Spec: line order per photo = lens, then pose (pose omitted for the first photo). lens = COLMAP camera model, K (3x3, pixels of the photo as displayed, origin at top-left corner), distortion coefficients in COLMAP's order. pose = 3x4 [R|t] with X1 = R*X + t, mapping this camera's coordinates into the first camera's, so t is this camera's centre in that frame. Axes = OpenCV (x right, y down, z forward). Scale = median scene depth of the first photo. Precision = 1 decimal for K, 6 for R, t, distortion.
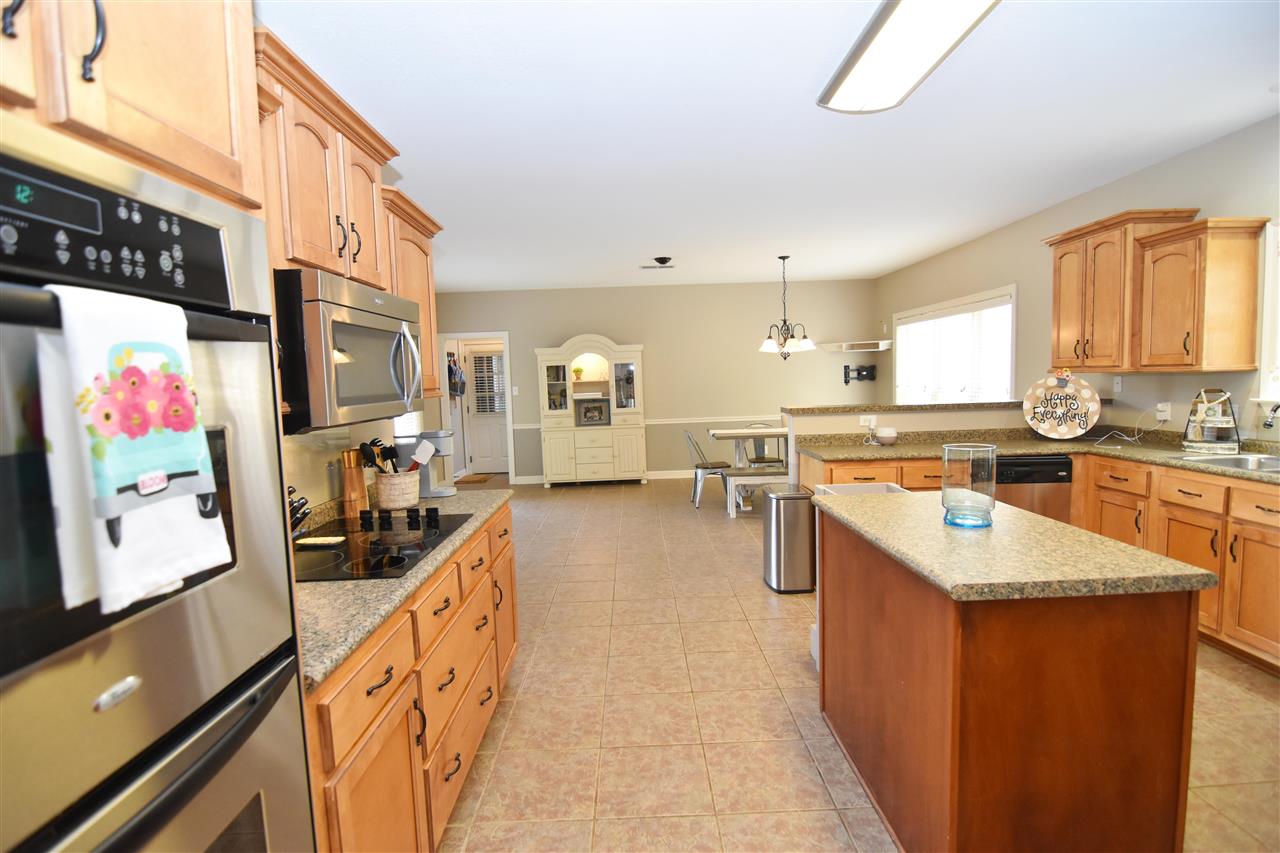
lens RADIAL K [[616.0, 0, 642.0], [0, 616.0, 430.0], [0, 0, 1]] dist [-0.004374, -0.011061]
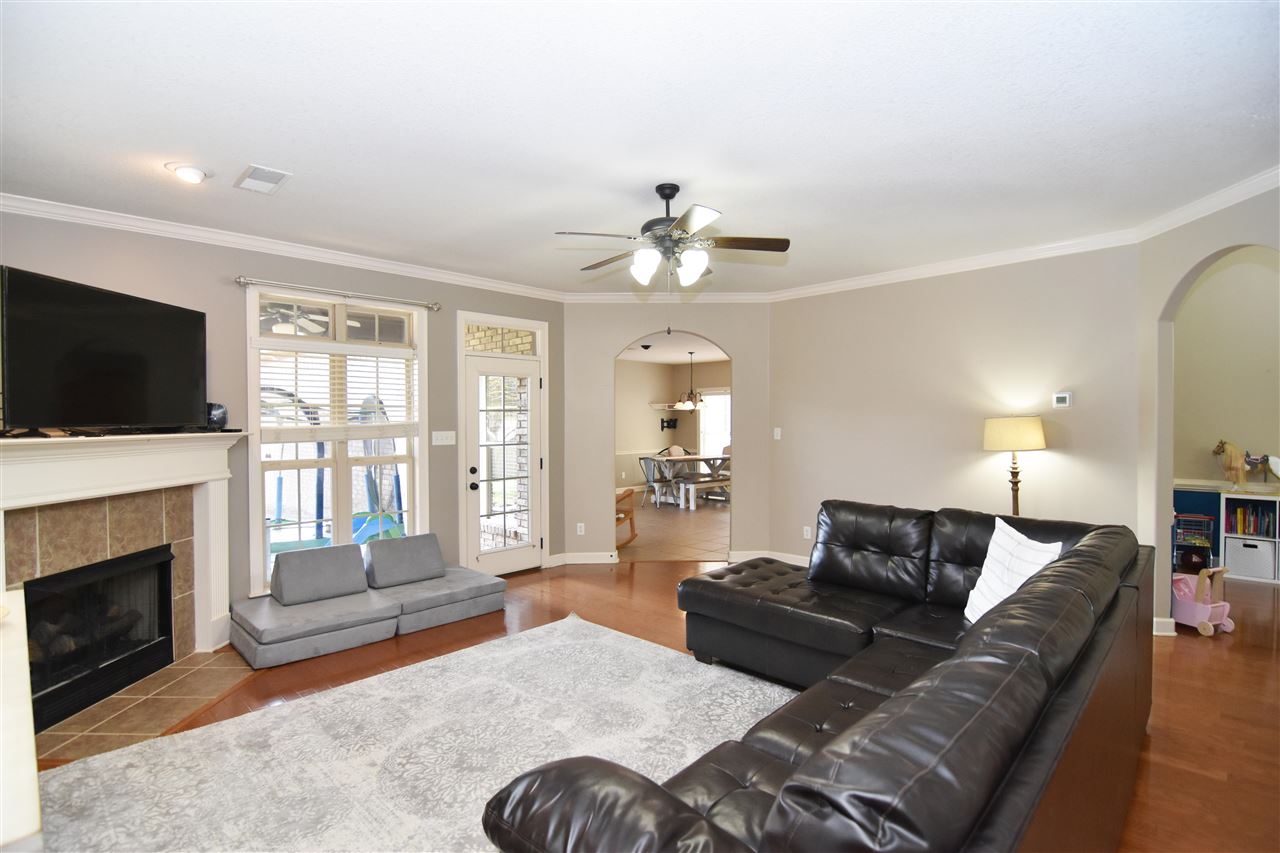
lens RADIAL K [[616.0, 0, 639.8], [0, 616.0, 428.5], [0, 0, 1]] dist [-0.004374, -0.011061]
pose [[0.713365, 0.021678, 0.700457, -1.036243], [0.041200, 0.996495, -0.072799, 0.039285], [-0.699580, 0.080791, 0.709972, -0.066592]]
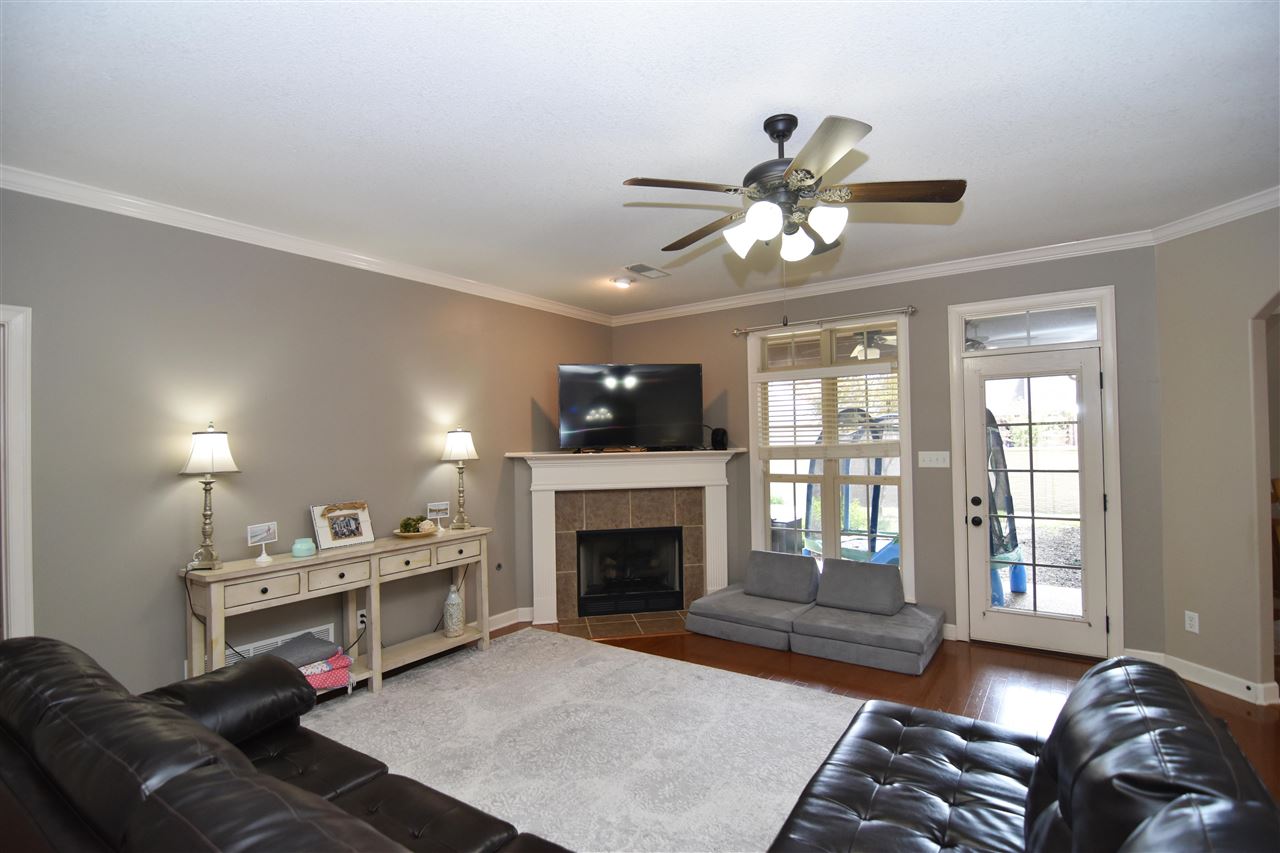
lens RADIAL K [[616.0, 0, 640.8], [0, 616.0, 427.2], [0, 0, 1]] dist [-0.004374, -0.011061]
pose [[0.808971, 0.008925, -0.587781, -0.507452], [-0.060730, 0.995804, -0.068463, 0.013427], [0.584703, 0.091080, 0.806118, -0.063164]]
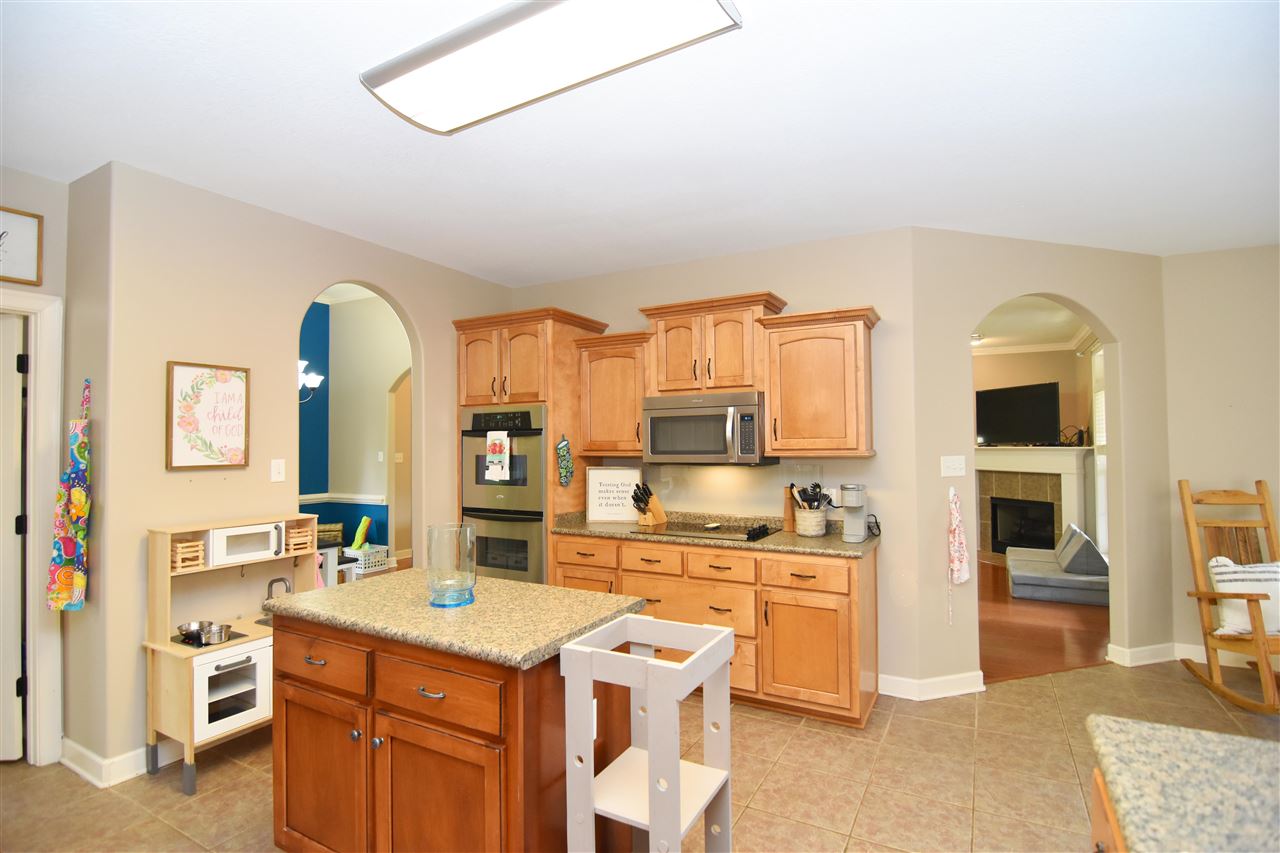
lens RADIAL K [[616.0, 0, 642.8], [0, 616.0, 427.9], [0, 0, 1]] dist [-0.004374, -0.011061]
pose [[-0.498136, 0.013021, -0.867001, 0.387863], [-0.050050, 0.997788, 0.043741, -0.060892], [0.865653, 0.065182, -0.496383, 0.545140]]
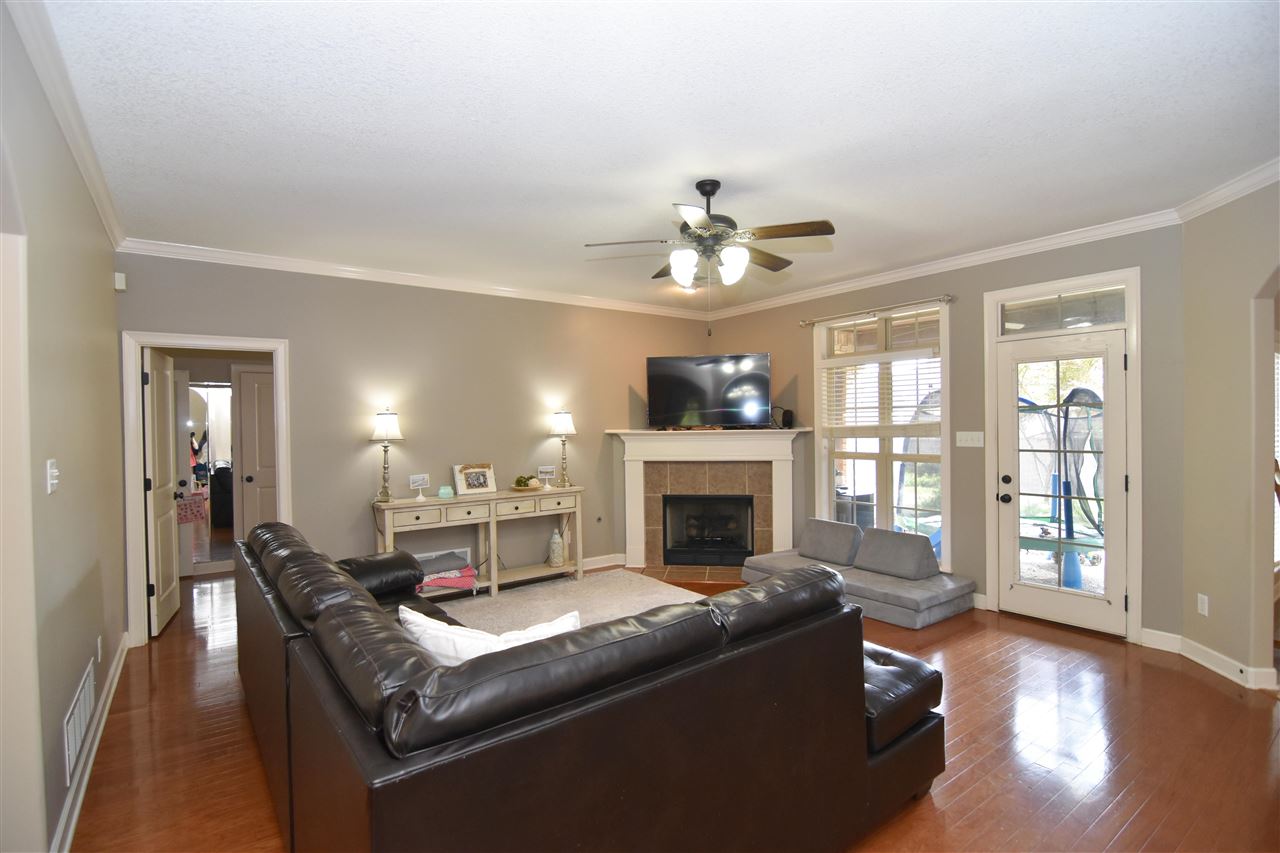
lens RADIAL K [[616.0, 0, 639.4], [0, 616.0, 423.8], [0, 0, 1]] dist [-0.004374, -0.011061]
pose [[0.576336, 0.028749, -0.816707, -0.274655], [-0.076398, 0.996900, -0.018821, 0.007634], [0.813634, 0.073242, 0.576746, -0.052527]]
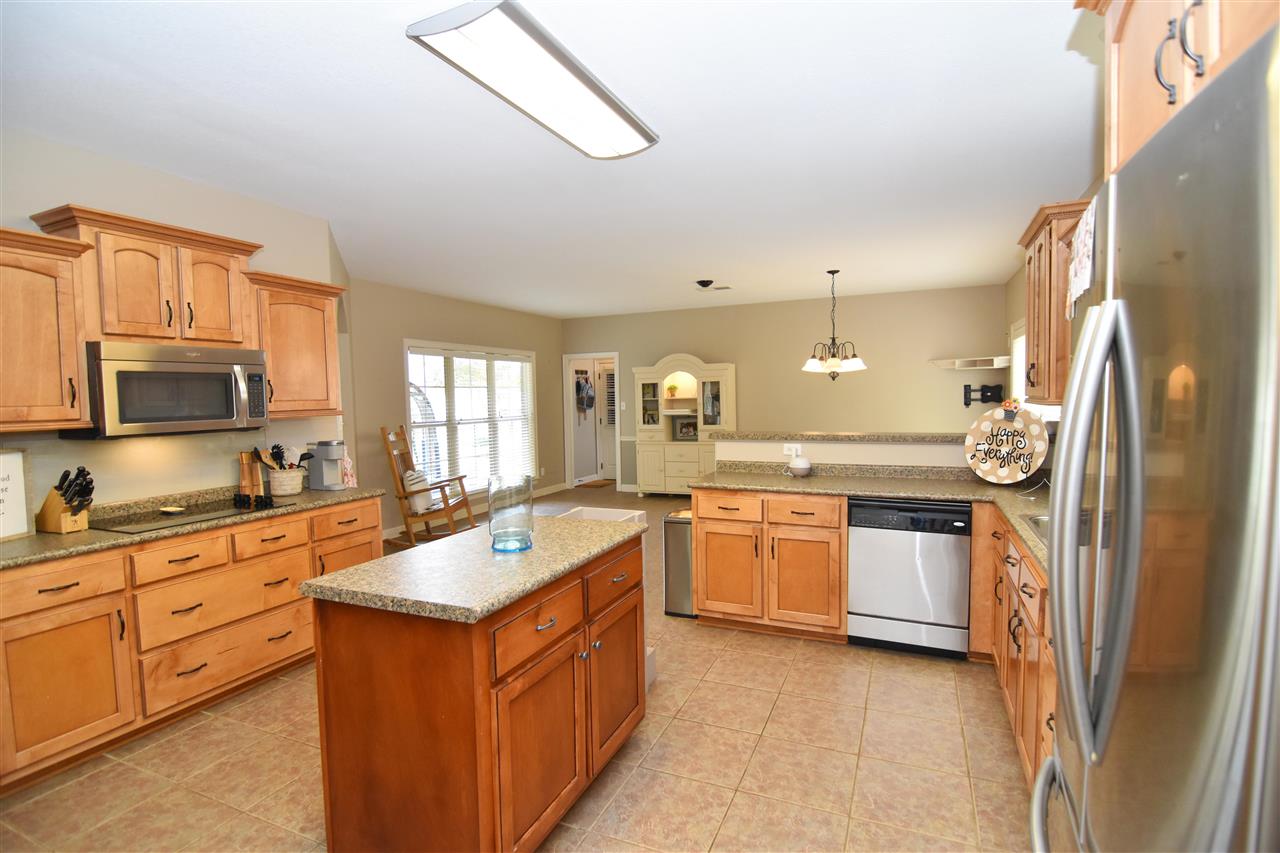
lens RADIAL K [[616.0, 0, 641.1], [0, 616.0, 431.9], [0, 0, 1]] dist [-0.004374, -0.011061]
pose [[0.908207, 0.039241, -0.416677, 0.367814], [-0.045035, 0.998977, -0.004081, -0.018781], [0.416090, 0.022471, 0.909046, 0.029183]]
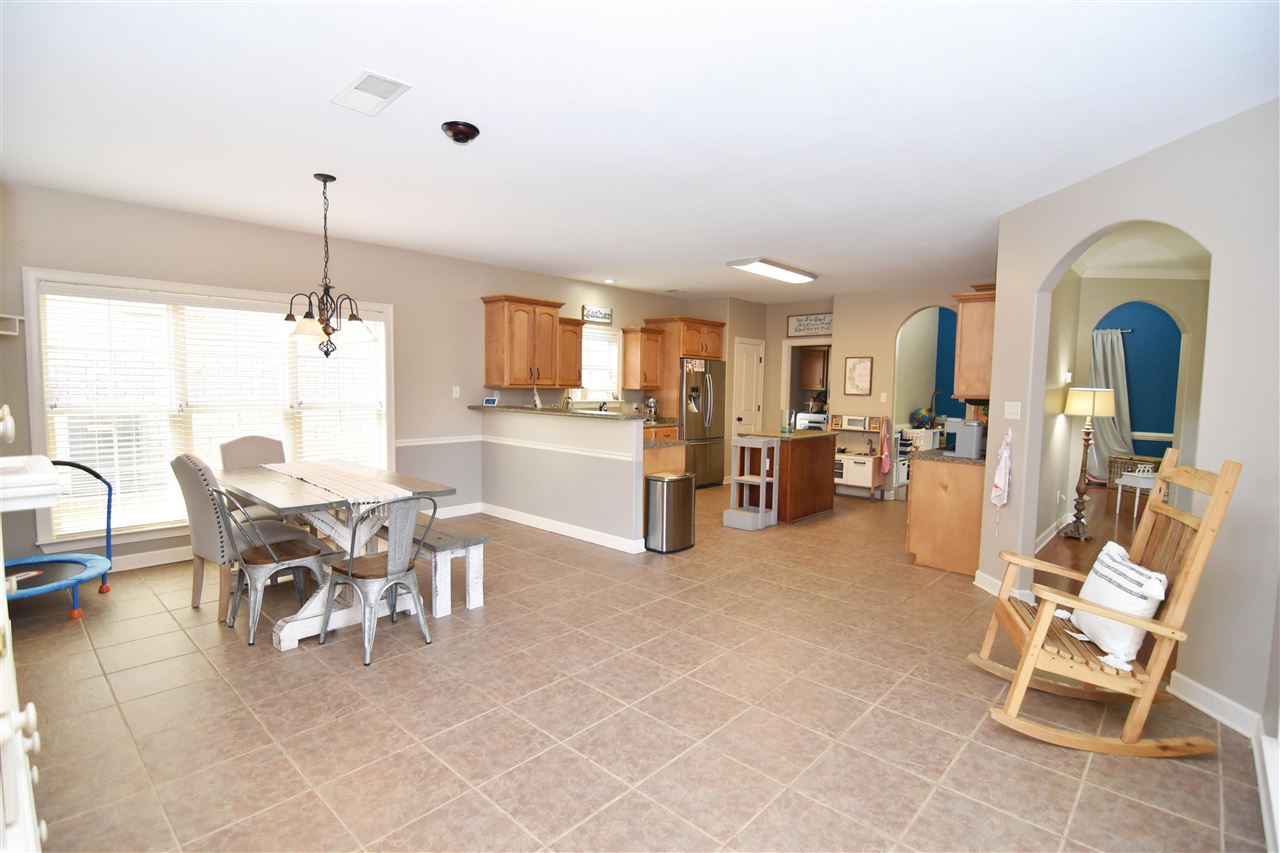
lens RADIAL K [[616.0, 0, 640.3], [0, 616.0, 431.1], [0, 0, 1]] dist [-0.004374, -0.011061]
pose [[-0.726014, -0.033275, 0.686874, -0.384221], [0.063896, 0.991244, 0.115557, -0.094918], [-0.684705, 0.127785, -0.717530, 1.248043]]
